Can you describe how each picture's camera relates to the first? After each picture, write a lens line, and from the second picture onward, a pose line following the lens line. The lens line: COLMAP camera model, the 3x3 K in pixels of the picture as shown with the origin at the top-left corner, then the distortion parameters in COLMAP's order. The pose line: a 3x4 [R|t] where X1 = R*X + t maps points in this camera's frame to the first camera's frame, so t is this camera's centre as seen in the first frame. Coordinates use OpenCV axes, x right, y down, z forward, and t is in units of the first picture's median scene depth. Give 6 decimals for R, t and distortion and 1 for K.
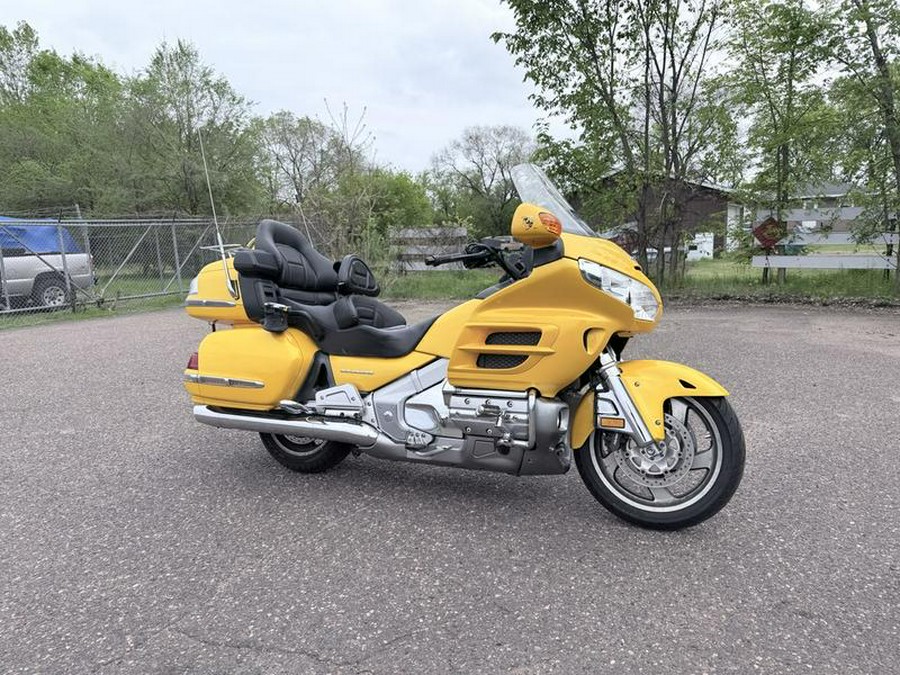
lens RADIAL K [[620.3, 0, 444.5], [0, 620.3, 354.7], [0, 0, 1]] dist [0.059662, -0.085258]
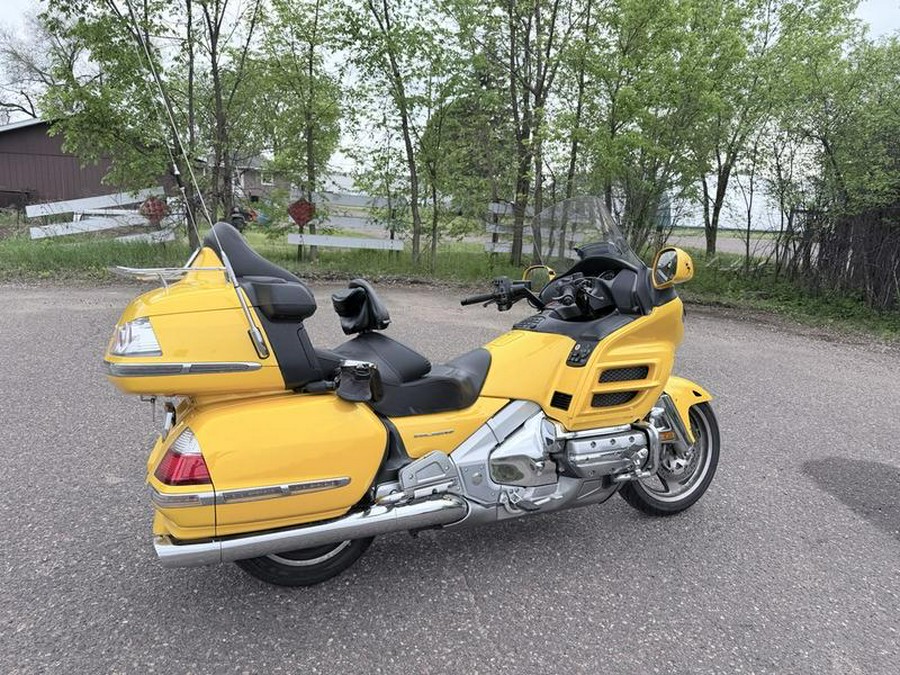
lens RADIAL K [[634.4, 0, 445.8], [0, 634.4, 346.8], [0, 0, 1]] dist [0.038481, -0.054069]
pose [[0.645123, -0.098691, 0.757678, -0.754498], [0.062042, 0.995115, 0.076793, -0.147956], [-0.761556, -0.002533, 0.648094, 0.475302]]
